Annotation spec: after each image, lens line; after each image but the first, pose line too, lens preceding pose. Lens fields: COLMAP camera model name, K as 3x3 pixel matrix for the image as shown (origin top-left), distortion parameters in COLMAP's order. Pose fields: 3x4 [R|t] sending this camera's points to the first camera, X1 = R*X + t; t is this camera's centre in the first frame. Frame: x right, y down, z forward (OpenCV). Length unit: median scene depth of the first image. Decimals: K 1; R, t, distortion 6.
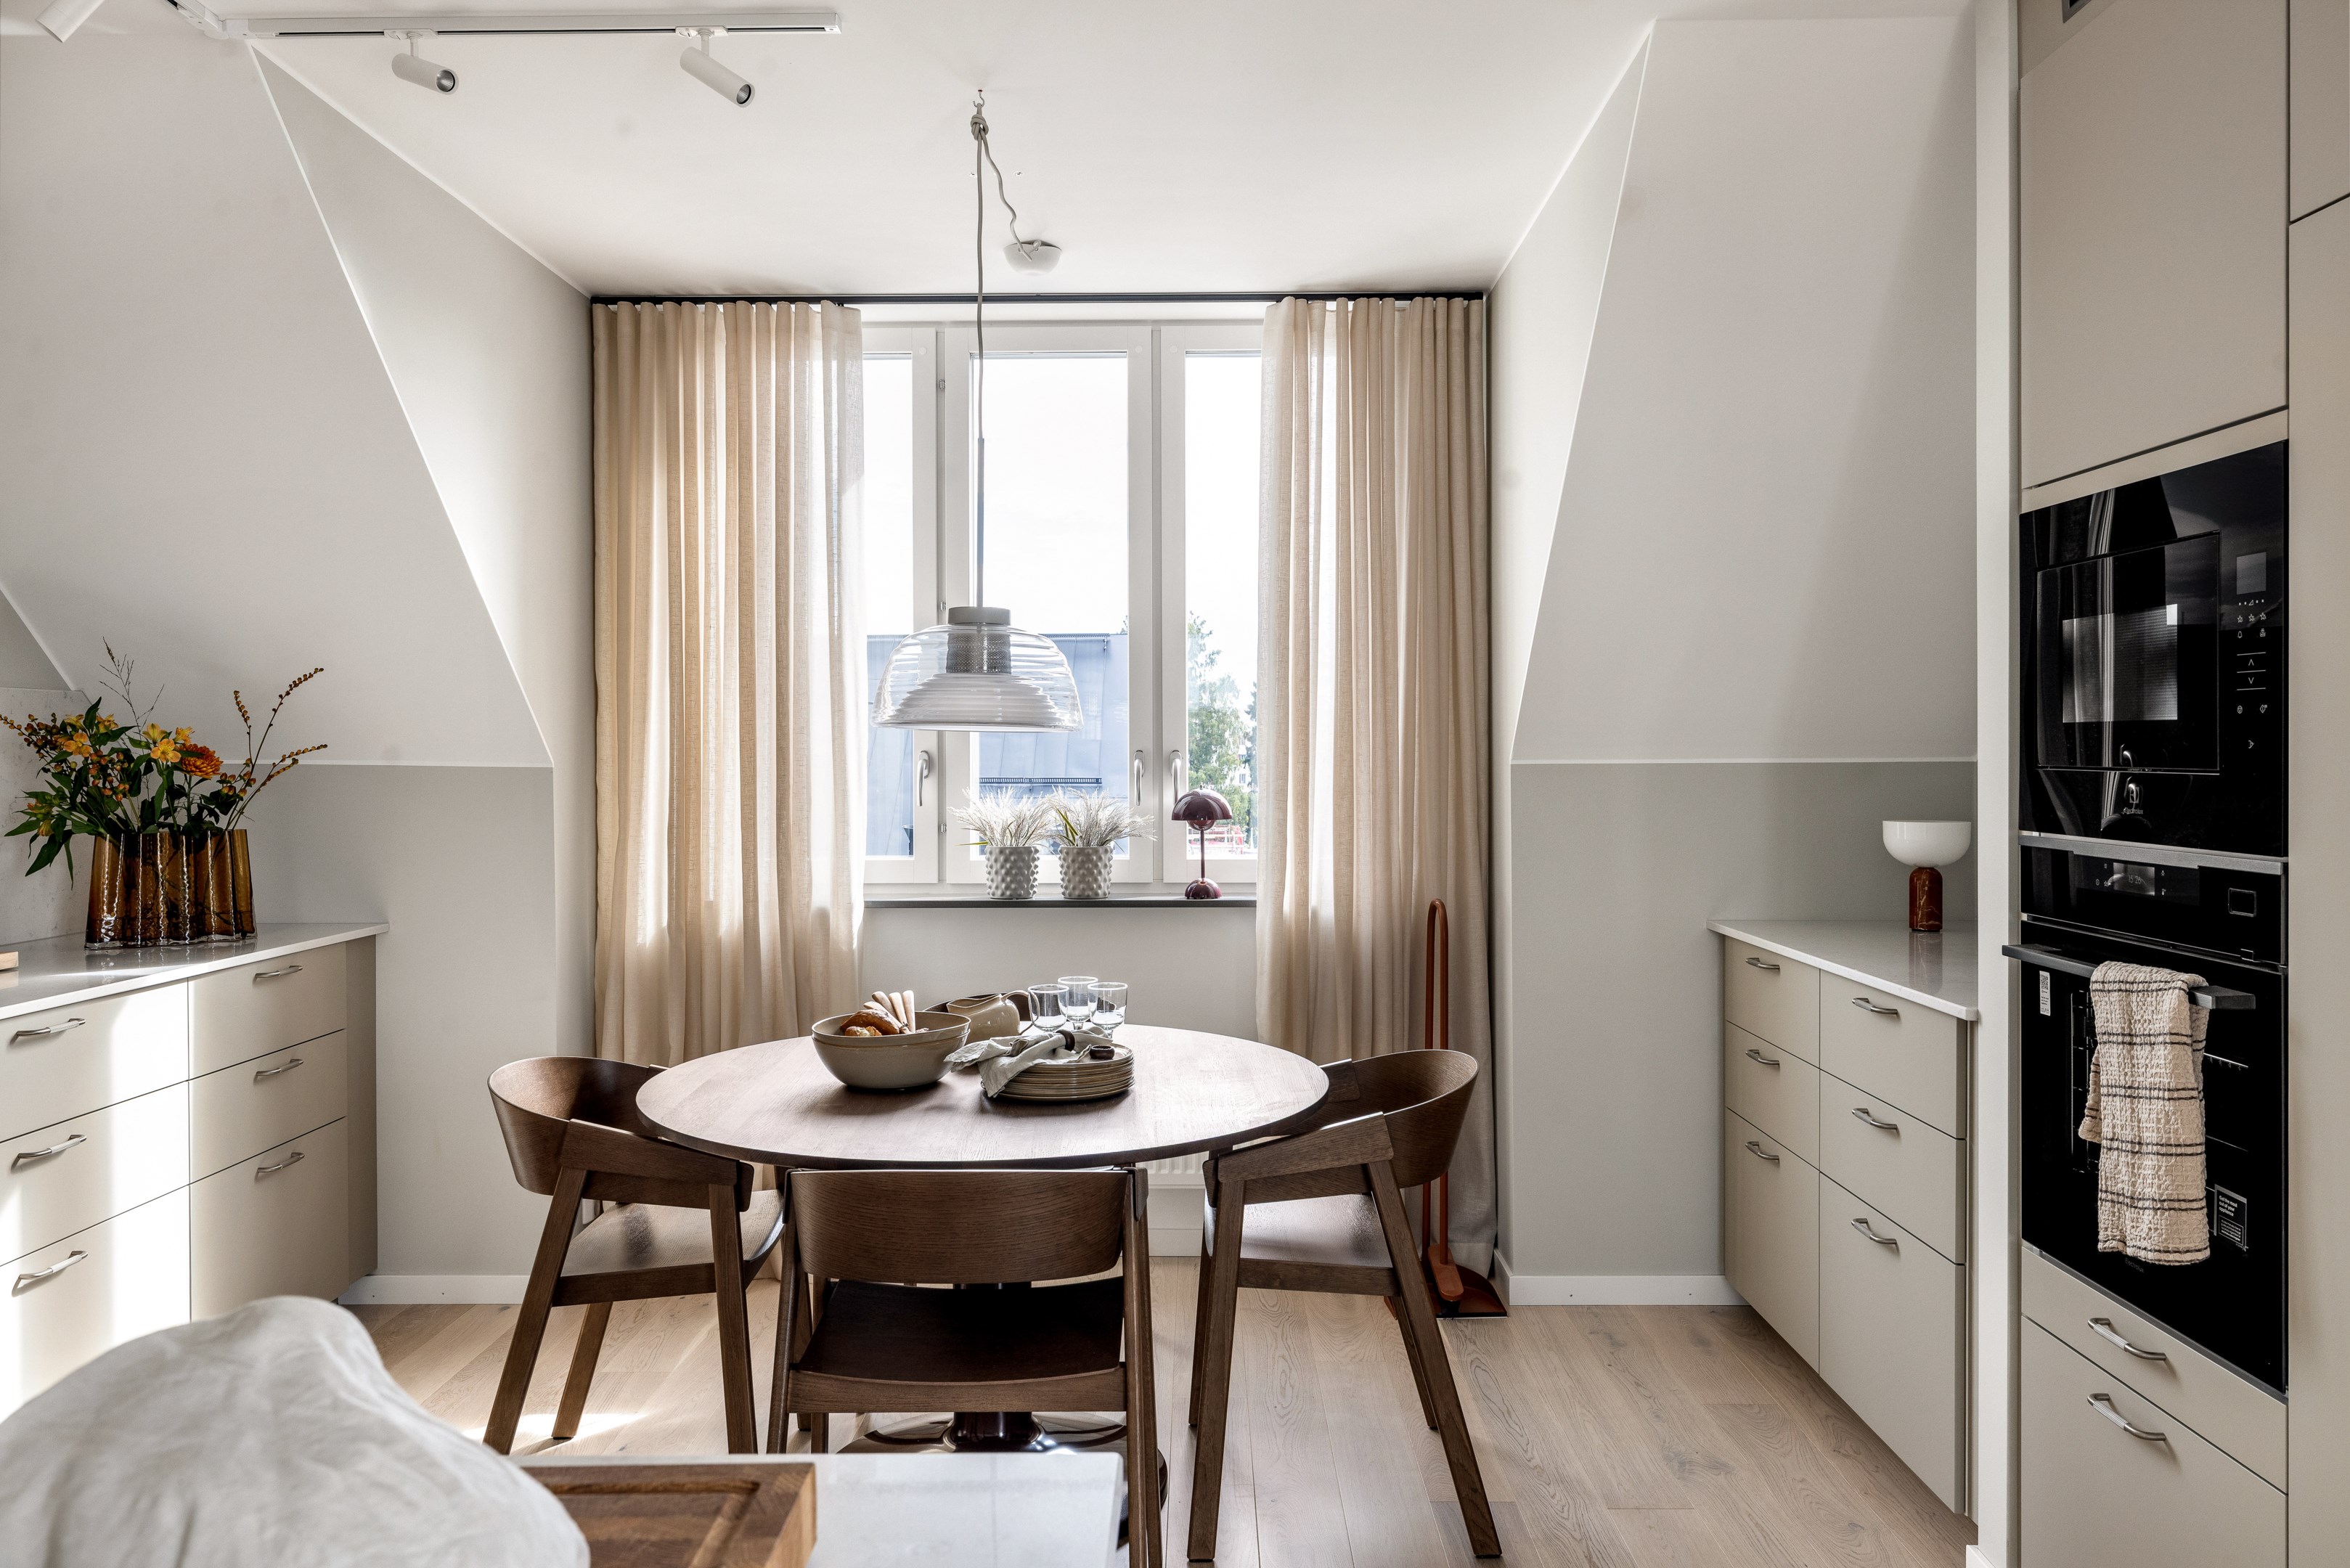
lens RADIAL K [[1674.2, 0, 1175.0], [0, 1674.2, 784.0], [0, 0, 1]] dist [-0.001304, 0.000784]
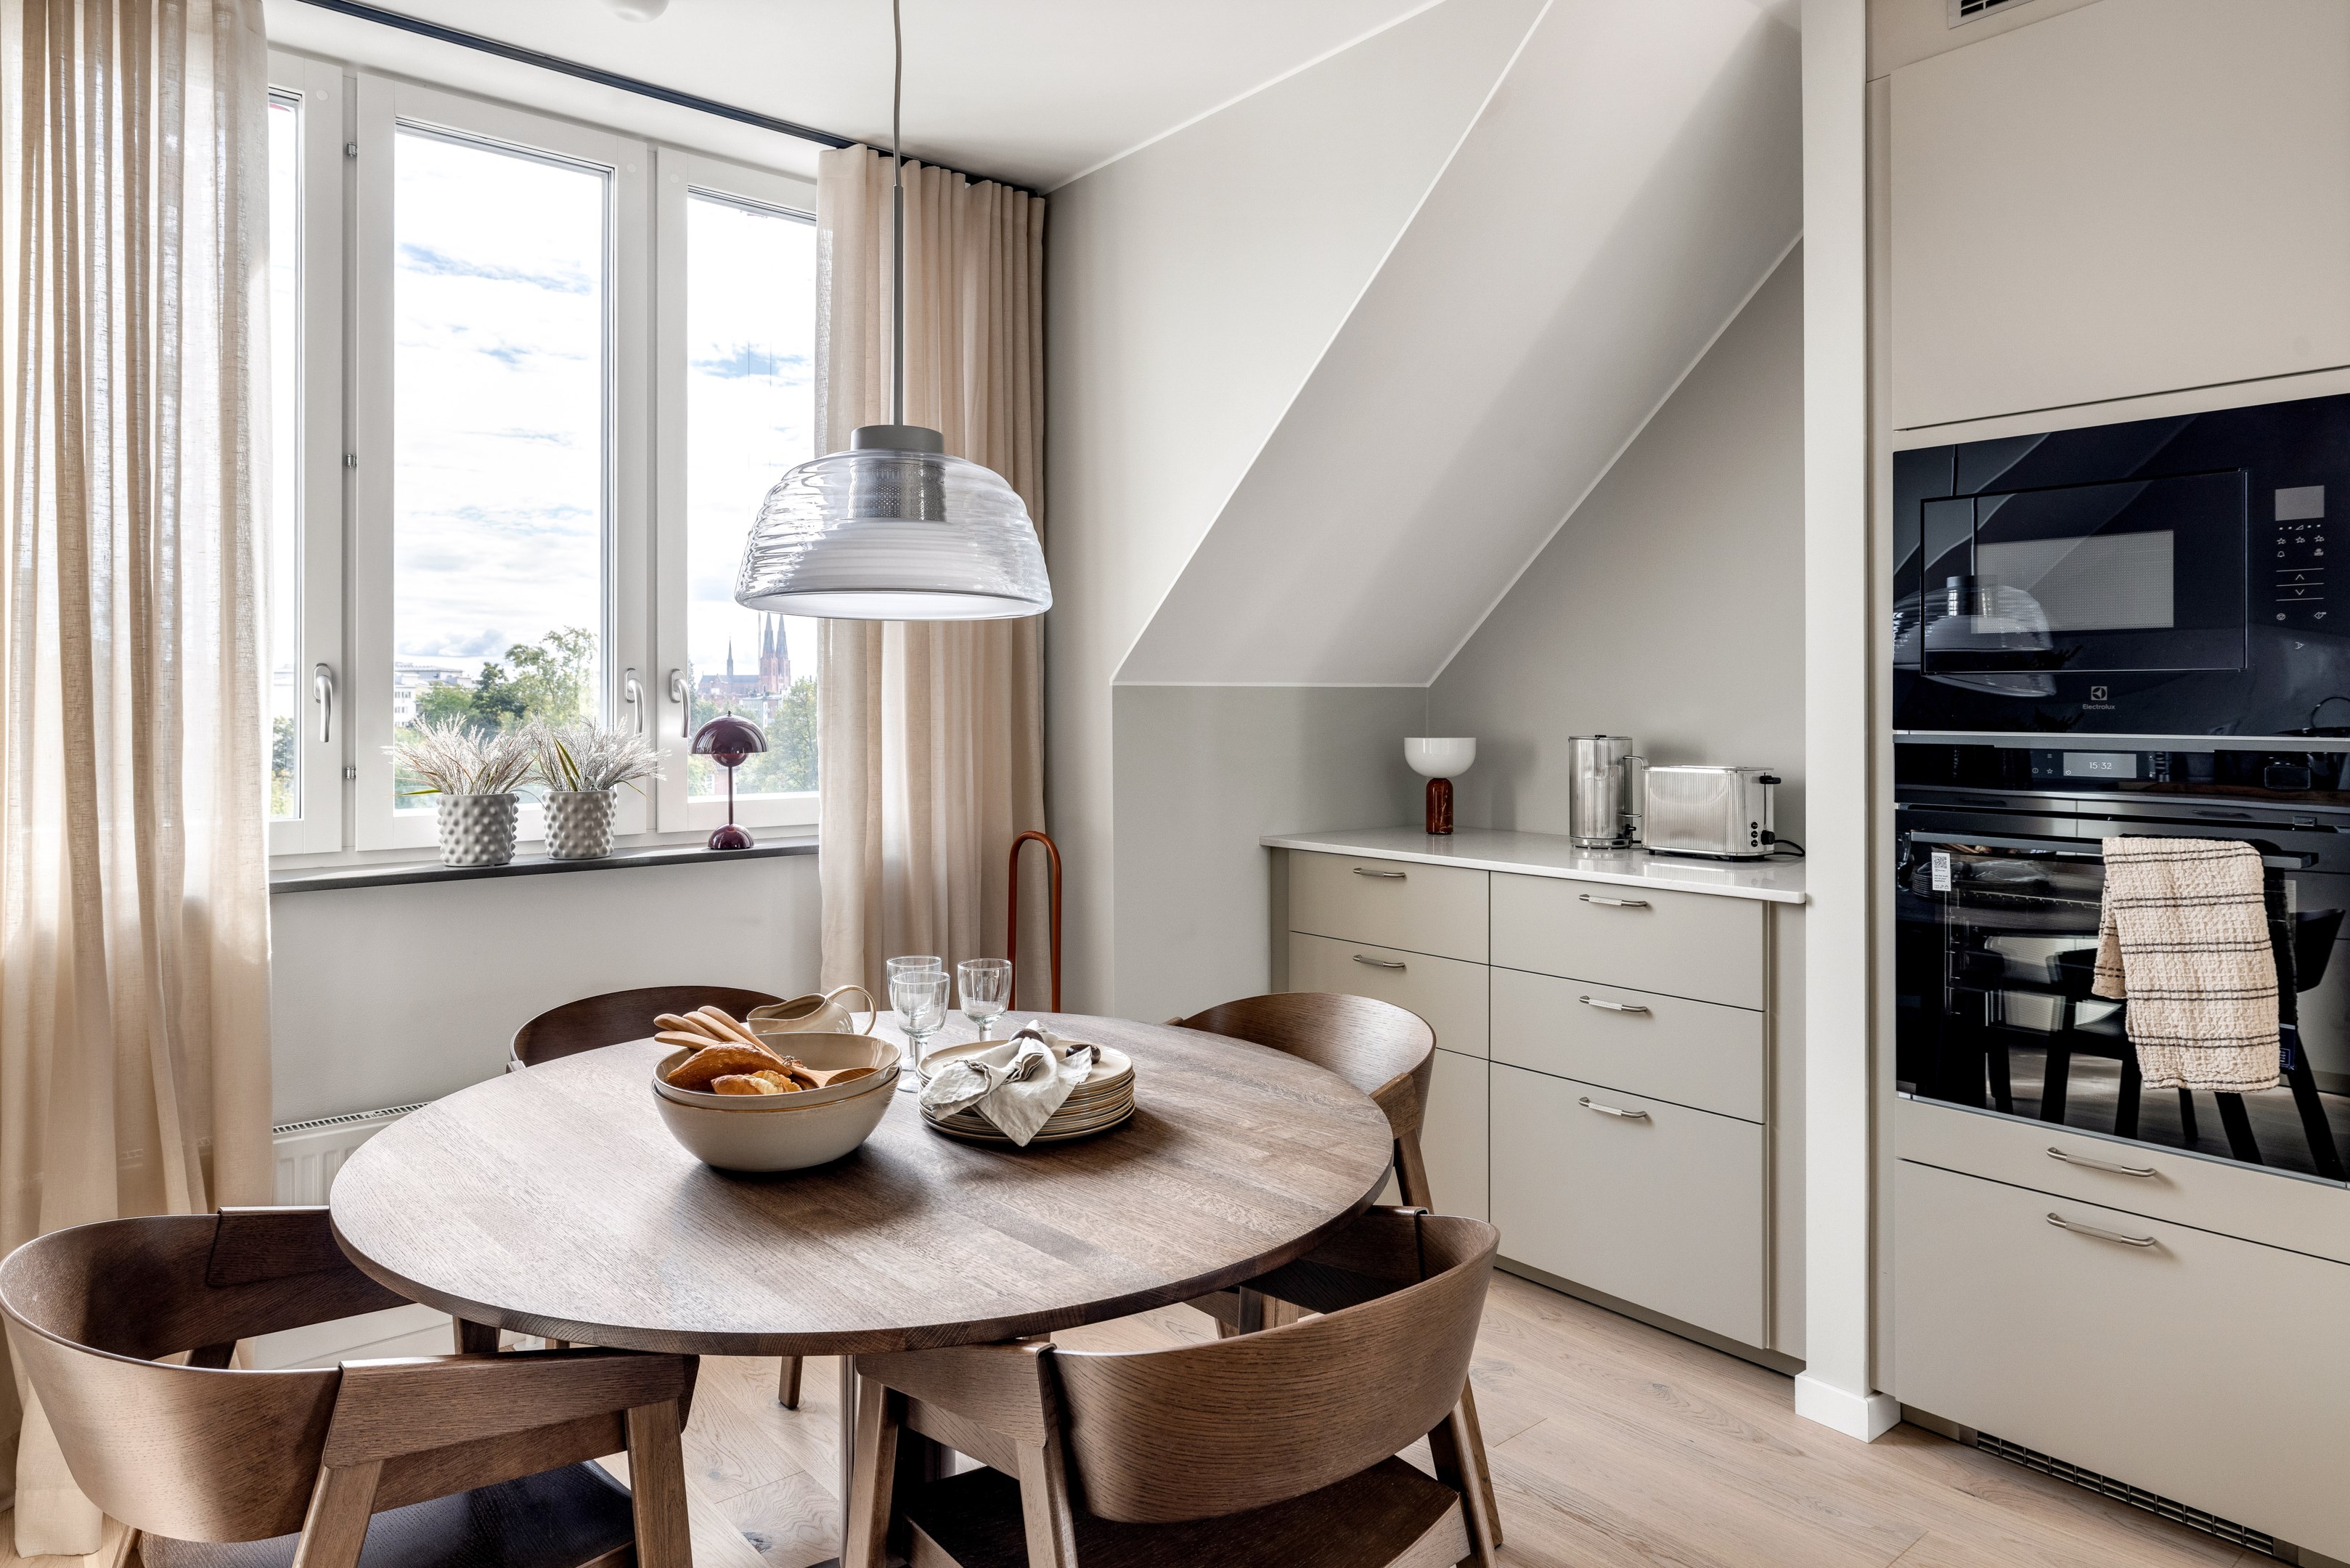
lens RADIAL K [[1413.0, 0, 1172.2], [0, 1413.0, 701.2], [0, 0, 1]] dist [0.000591, 0.000558]
pose [[0.755335, 0.004907, 0.655321, -0.306724], [0.010767, 0.999744, -0.019896, 0.013512], [-0.655251, 0.022084, 0.755089, 0.370382]]
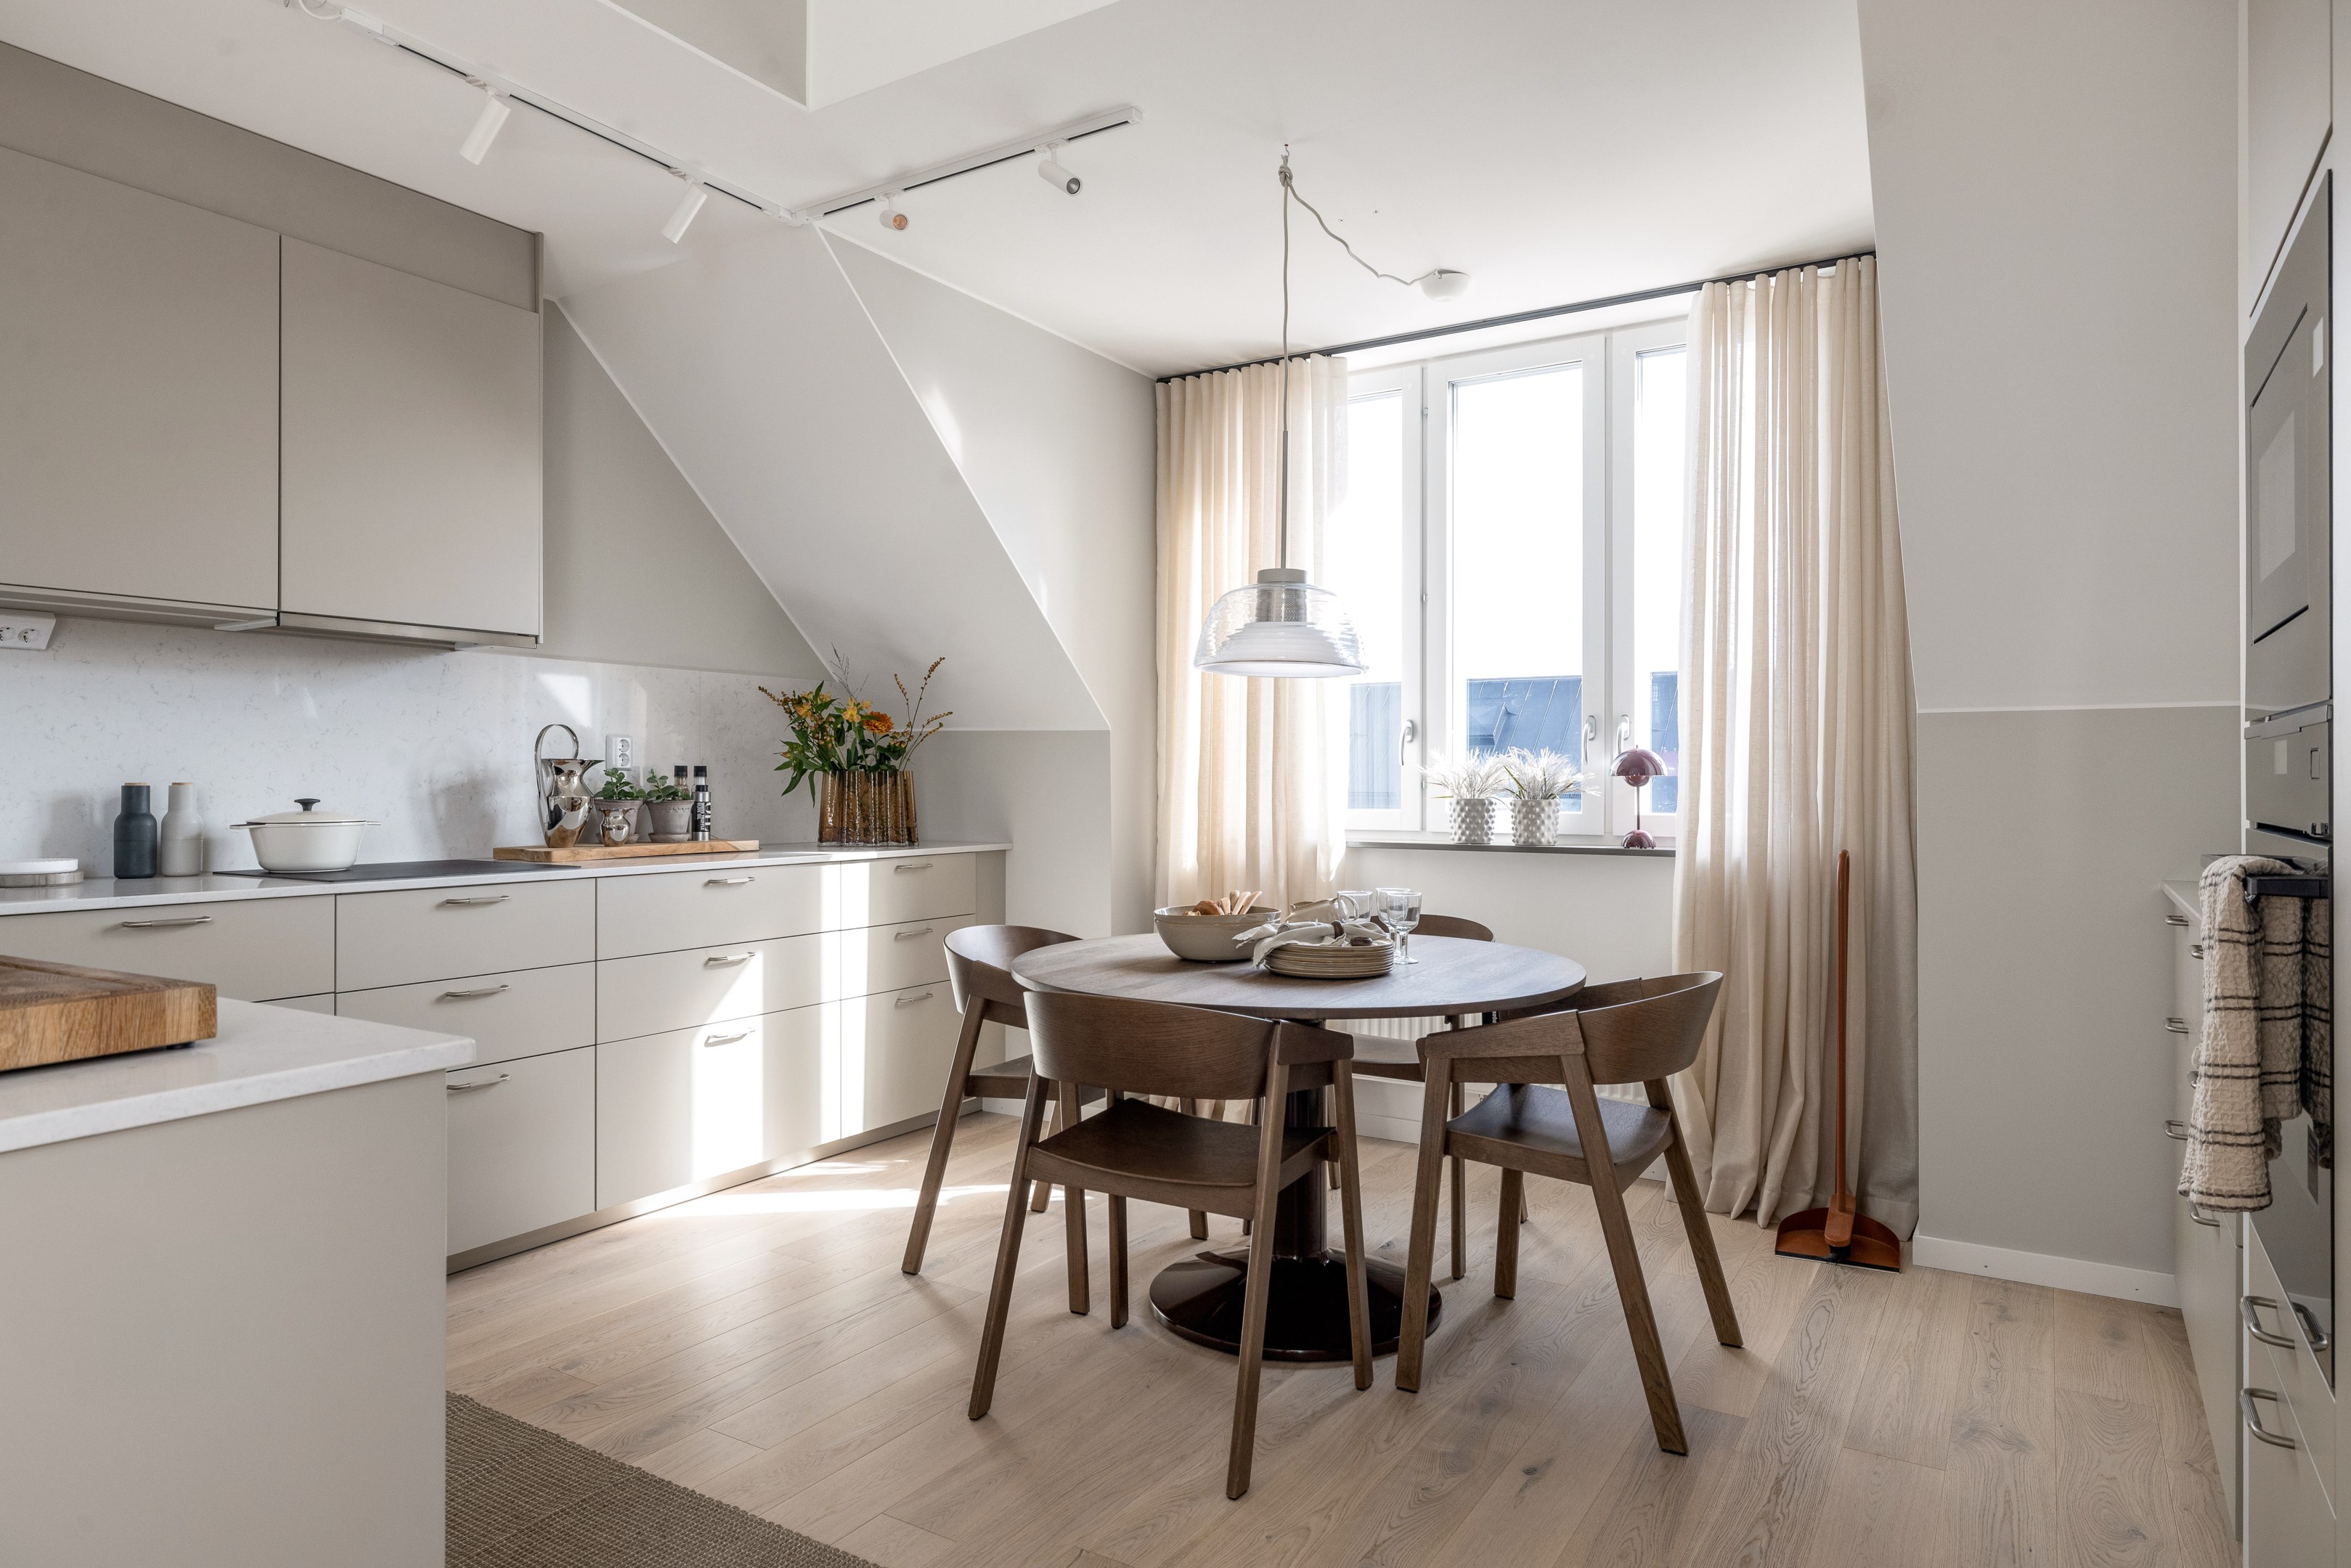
lens RADIAL K [[1382.5, 0, 1175.5], [0, 1382.5, 784.0], [0, 0, 1]] dist [-0.003571, -0.000424]
pose [[0.854512, 0.005820, -0.519400, 0.252906], [-0.014734, 0.999806, -0.013037, 0.047823], [0.519223, 0.018793, 0.854432, 0.081487]]
